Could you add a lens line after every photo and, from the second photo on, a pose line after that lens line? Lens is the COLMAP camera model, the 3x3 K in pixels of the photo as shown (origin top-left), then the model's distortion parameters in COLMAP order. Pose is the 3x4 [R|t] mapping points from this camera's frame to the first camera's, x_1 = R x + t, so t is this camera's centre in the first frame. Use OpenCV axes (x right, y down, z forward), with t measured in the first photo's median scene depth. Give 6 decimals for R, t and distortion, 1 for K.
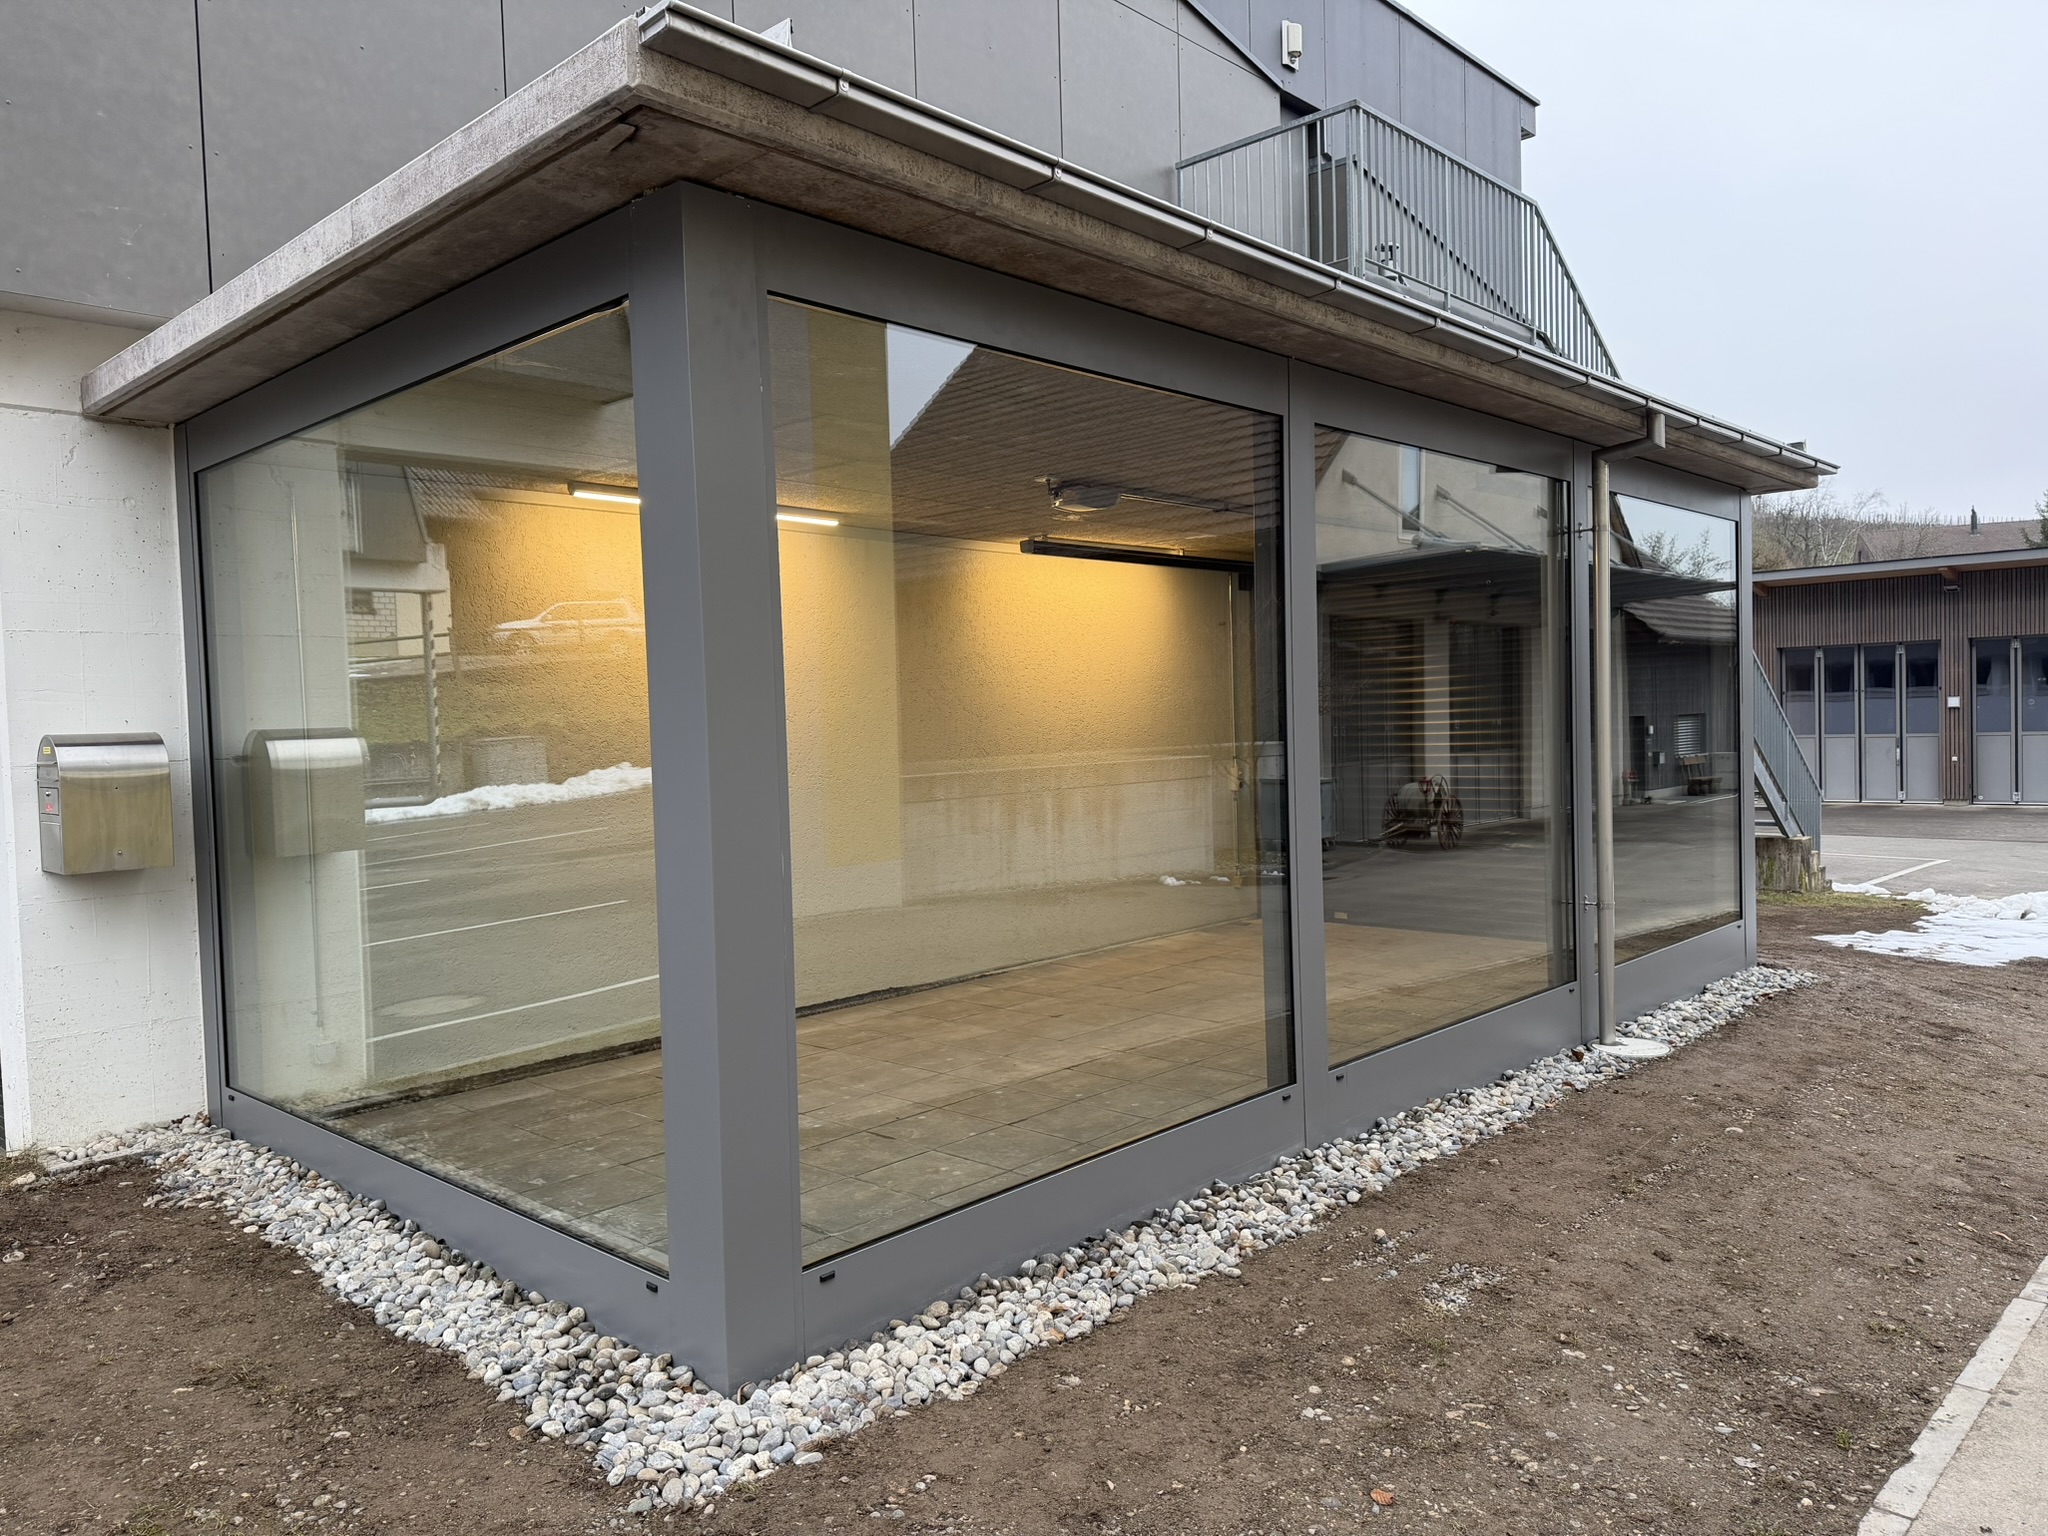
lens RADIAL K [[1440.7, 0, 1024.0], [0, 1440.7, 768.0], [0, 0, 1]] dist [0.016528, -0.015154]
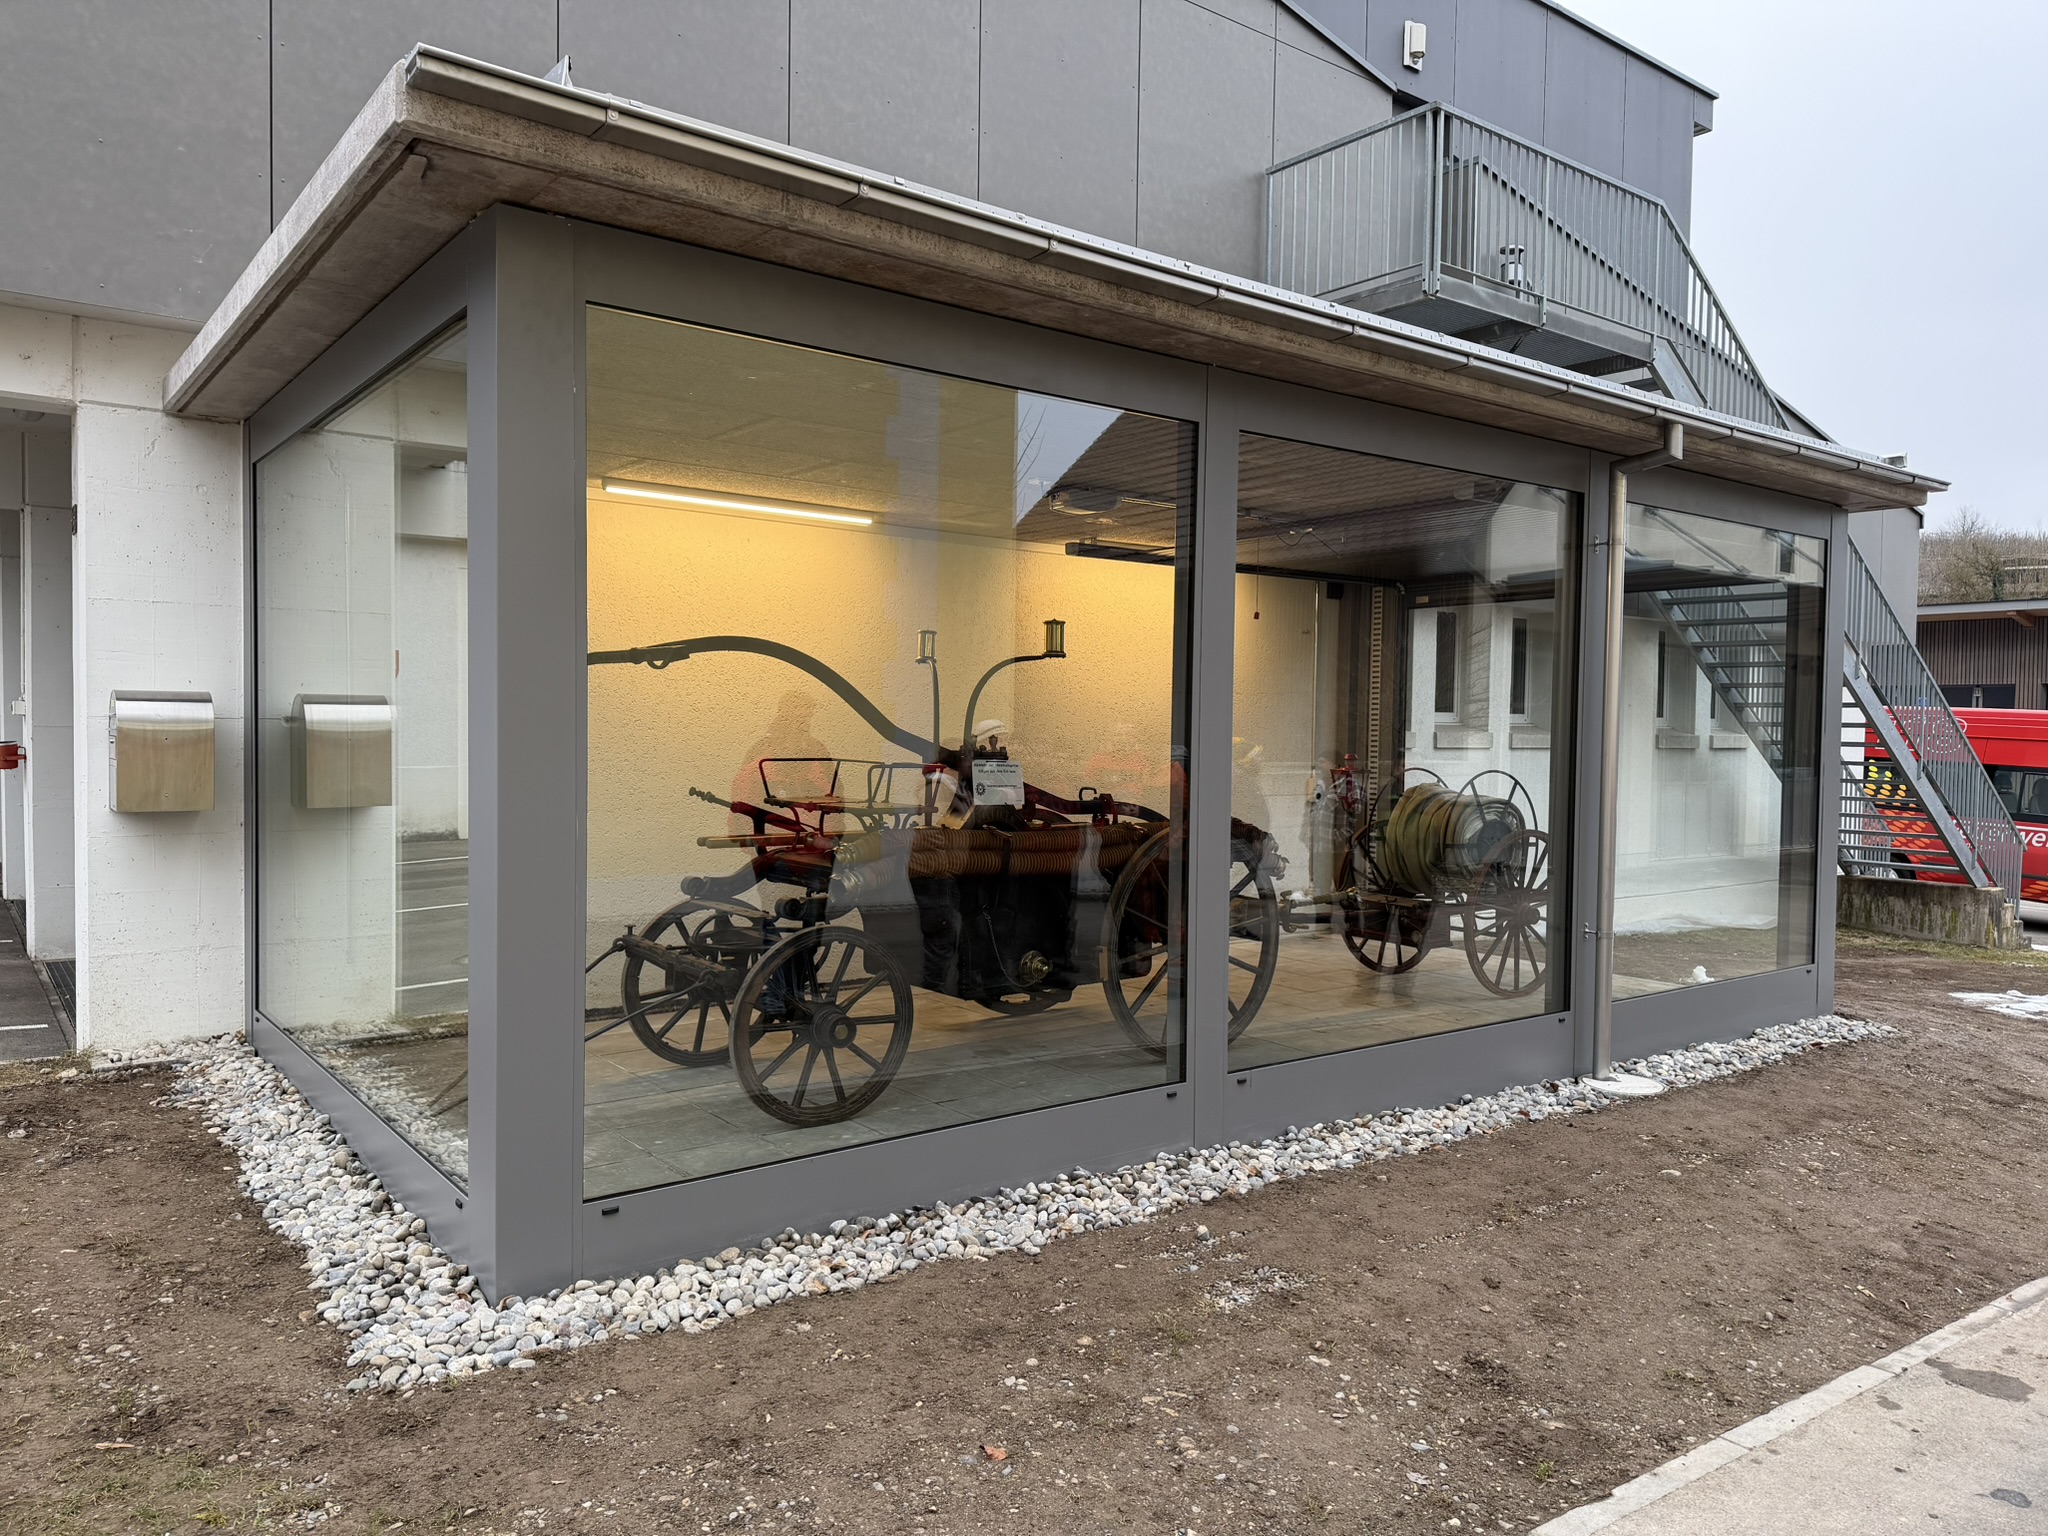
lens RADIAL K [[1440.7, 0, 1024.0], [0, 1440.7, 768.0], [0, 0, 1]] dist [0.016528, -0.015154]
pose [[0.985696, 0.047834, -0.161603, 0.267780], [-0.048388, 0.998828, 0.000505, 0.004273], [0.161438, 0.007321, 0.986856, -0.018638]]
